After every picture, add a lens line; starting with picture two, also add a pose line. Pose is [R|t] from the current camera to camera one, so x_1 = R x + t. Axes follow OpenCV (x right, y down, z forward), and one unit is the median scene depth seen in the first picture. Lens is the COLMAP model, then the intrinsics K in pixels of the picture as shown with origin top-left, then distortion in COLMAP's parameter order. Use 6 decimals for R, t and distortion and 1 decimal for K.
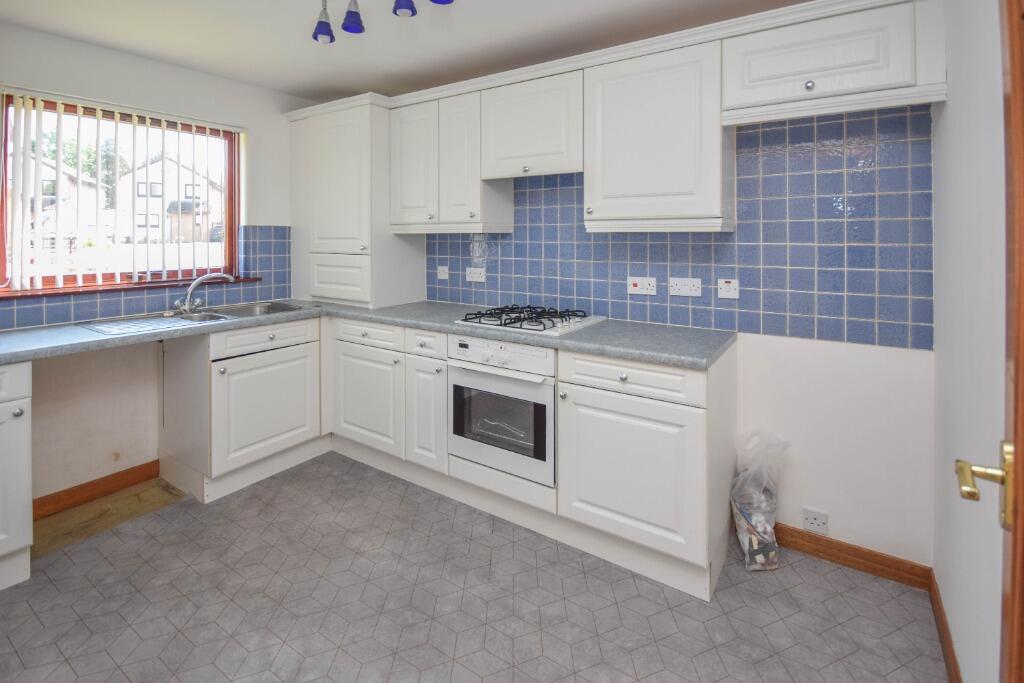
lens RADIAL K [[471.8, 0, 558.3], [0, 471.8, 241.2], [0, 0, 1]] dist [-0.003034, -0.000247]
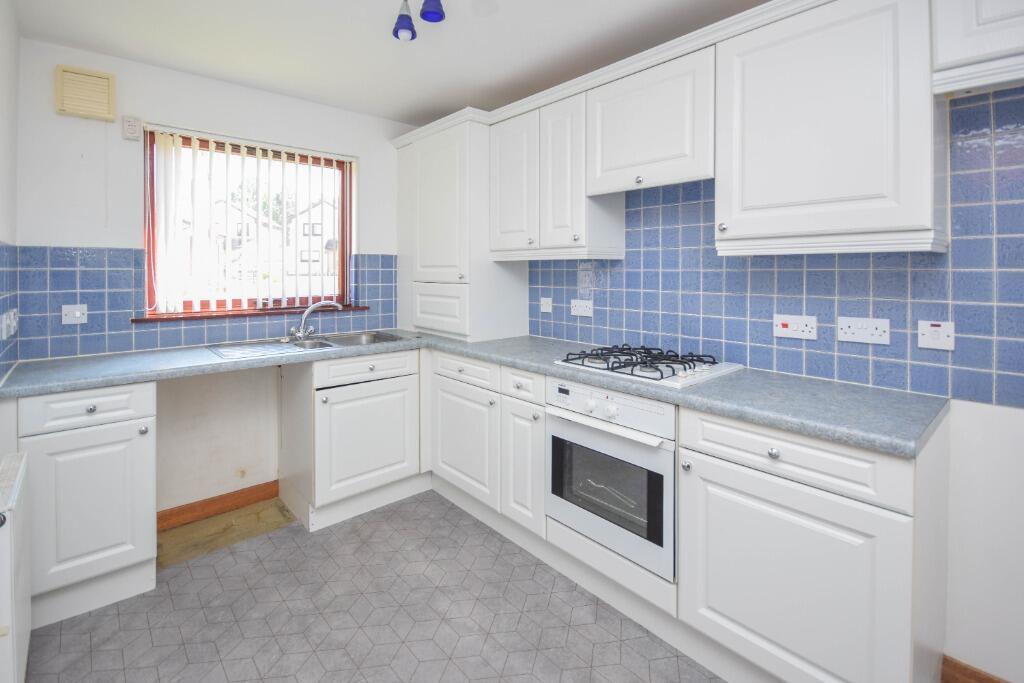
lens RADIAL K [[480.8, 0, 545.1], [0, 480.8, 278.1], [0, 0, 1]] dist [-0.002402, -0.000316]
pose [[0.963942, 0.003897, -0.266085, -0.003899], [-0.002311, 0.999978, 0.006276, 0.013418], [0.266103, -0.005435, 0.963929, 0.159291]]
